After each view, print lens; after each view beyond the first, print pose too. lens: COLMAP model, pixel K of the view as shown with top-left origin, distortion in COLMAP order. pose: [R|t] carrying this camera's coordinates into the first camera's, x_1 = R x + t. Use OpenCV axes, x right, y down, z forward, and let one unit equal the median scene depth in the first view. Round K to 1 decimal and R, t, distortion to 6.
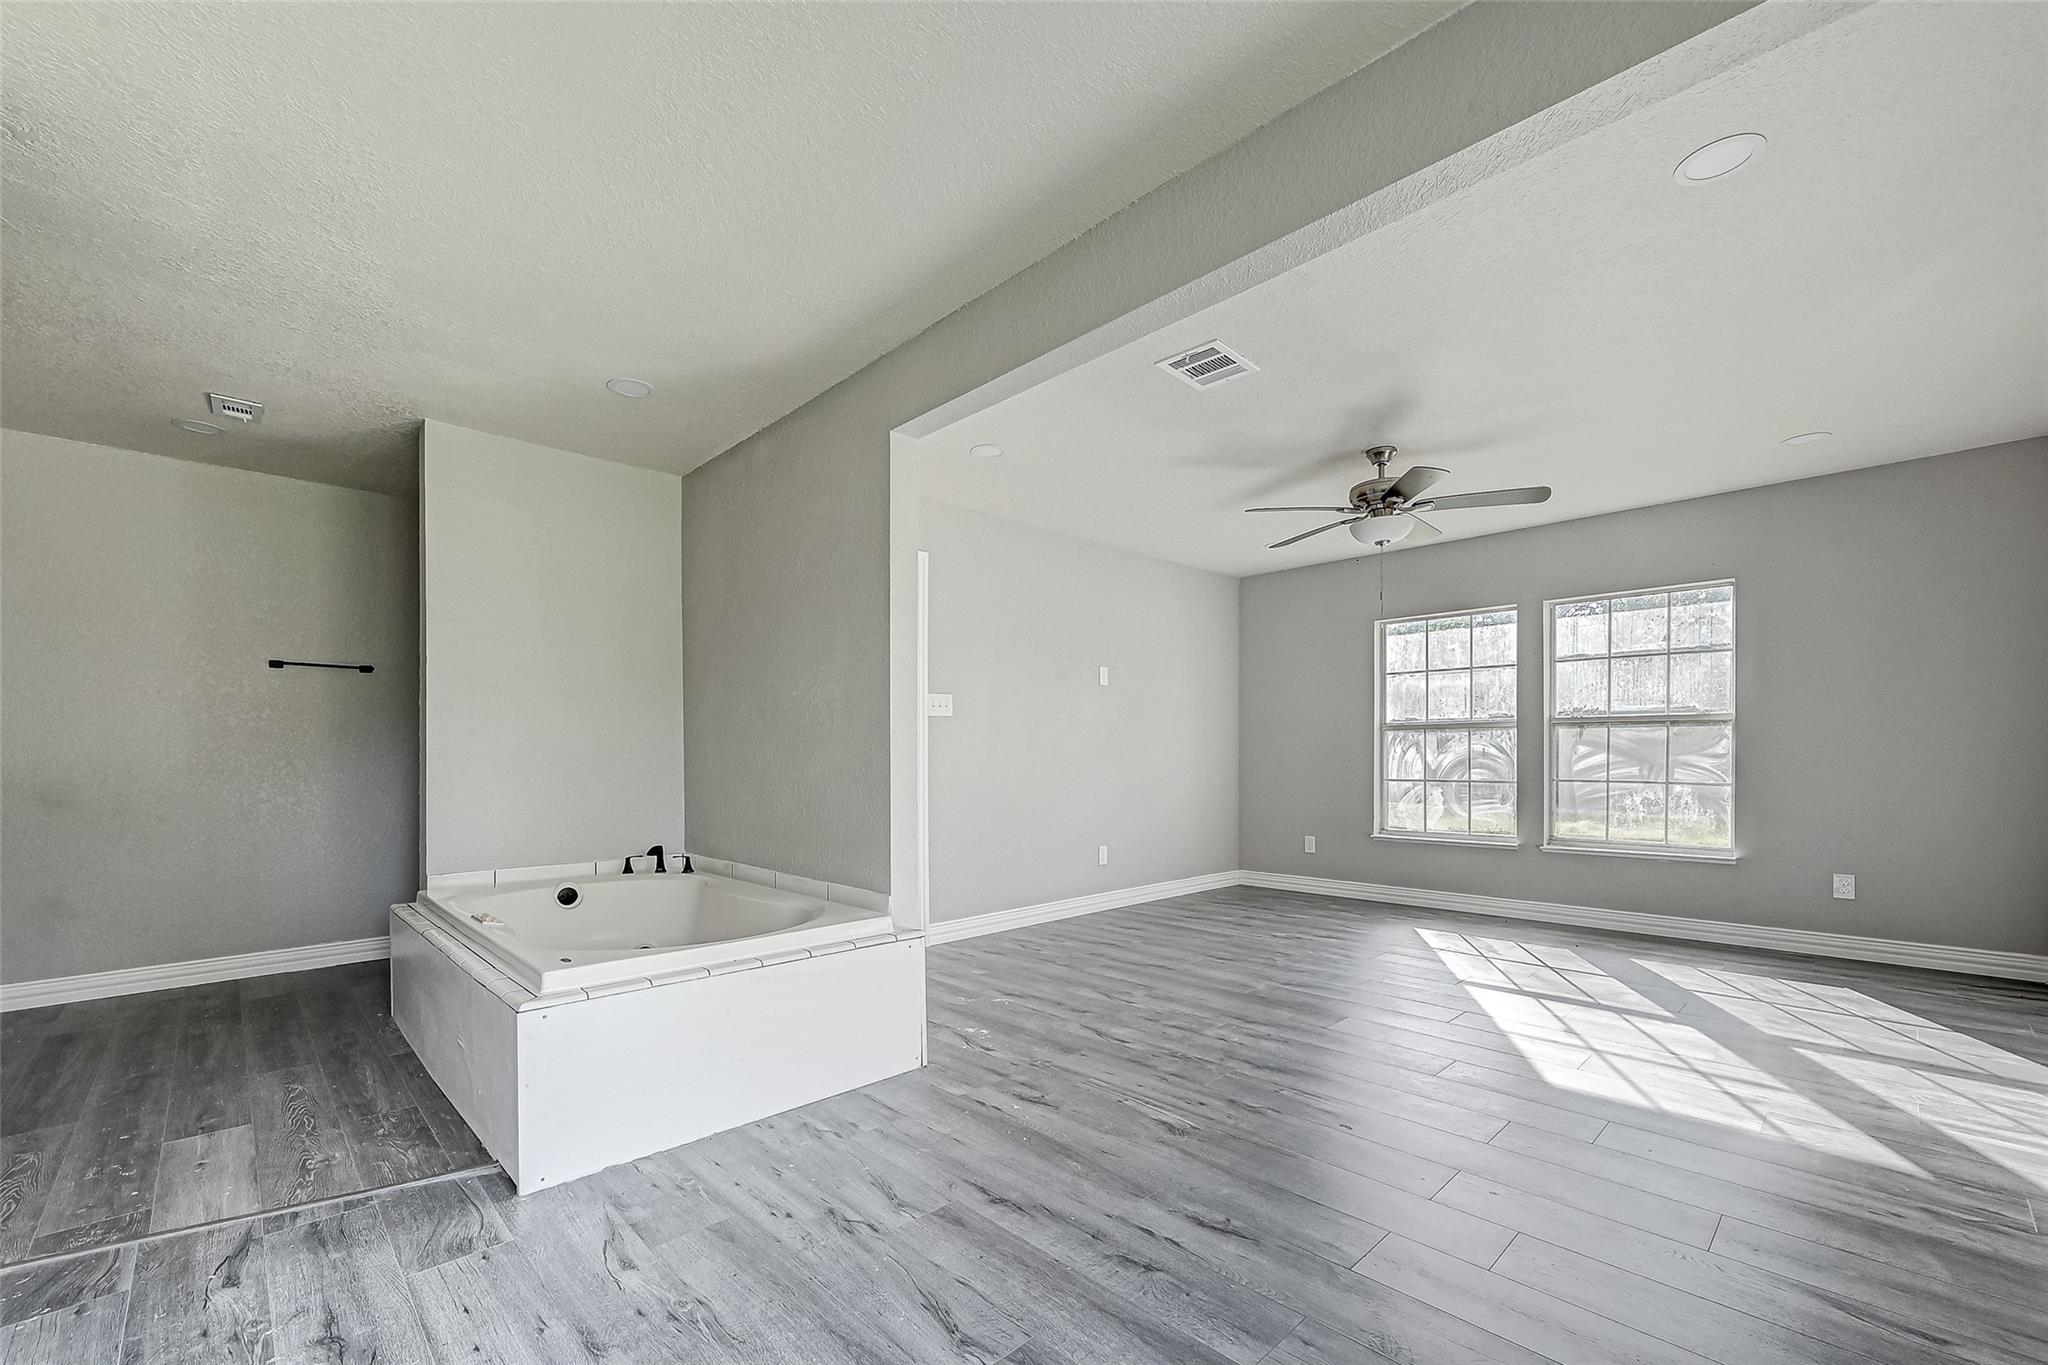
lens RADIAL K [[847.9, 0, 1024.0], [0, 847.9, 682.5], [0, 0, 1]] dist [-0.000597, 0.000021]
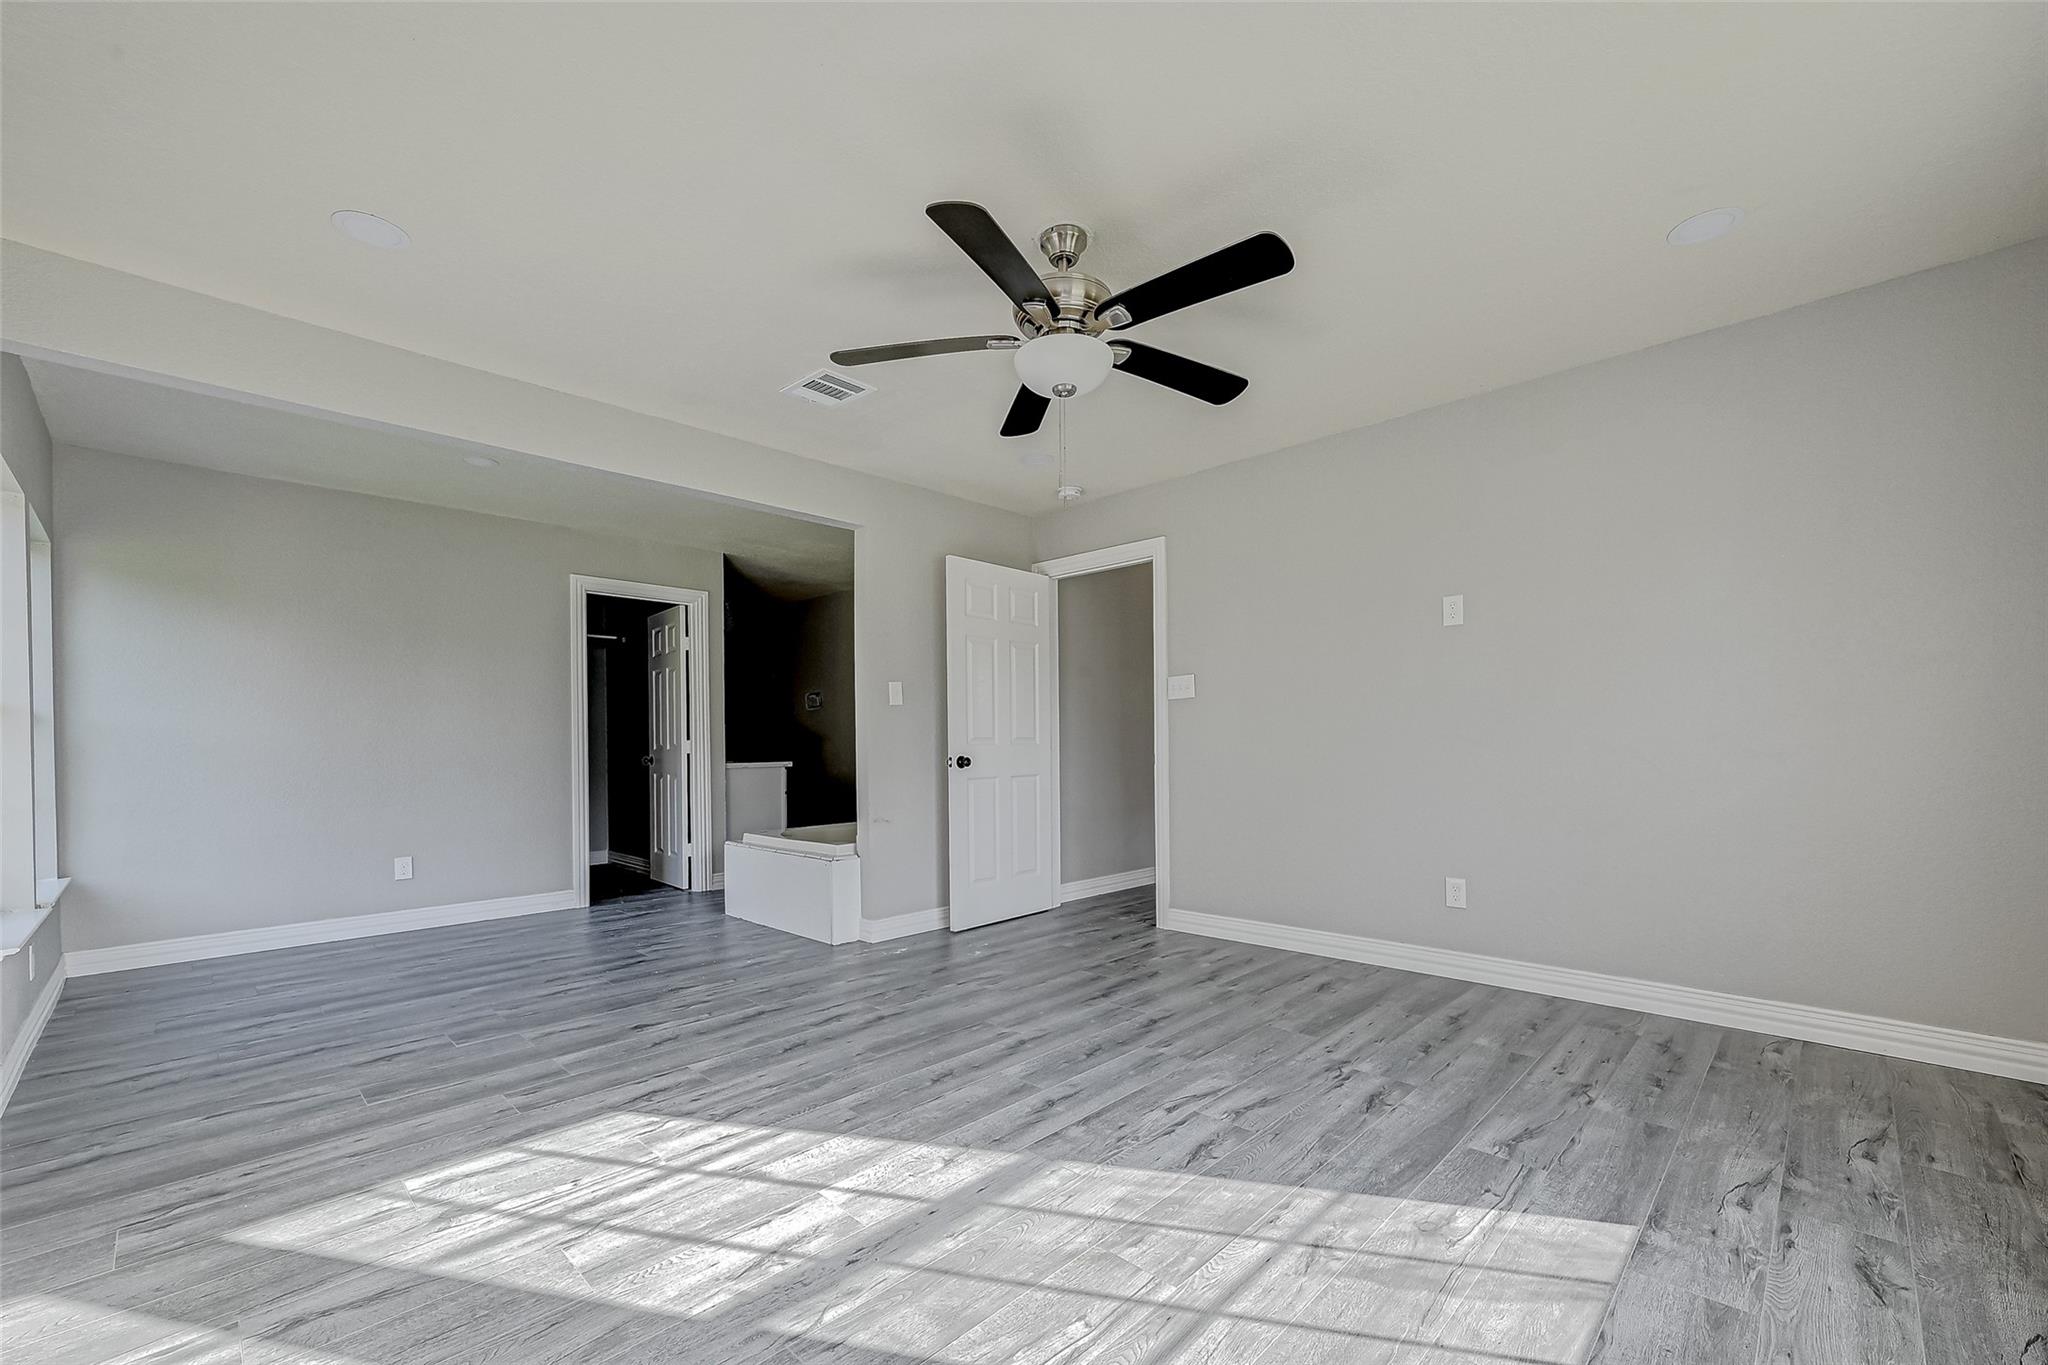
lens RADIAL K [[826.5, 0, 1026.6], [0, 826.5, 743.4], [0, 0, 1]] dist [-0.000469, -0.000041]
pose [[0.030994, 0.007647, -0.999490, 0.837974], [0.097873, 0.995142, 0.010649, 0.063559], [0.994716, -0.098153, 0.030095, 0.799254]]
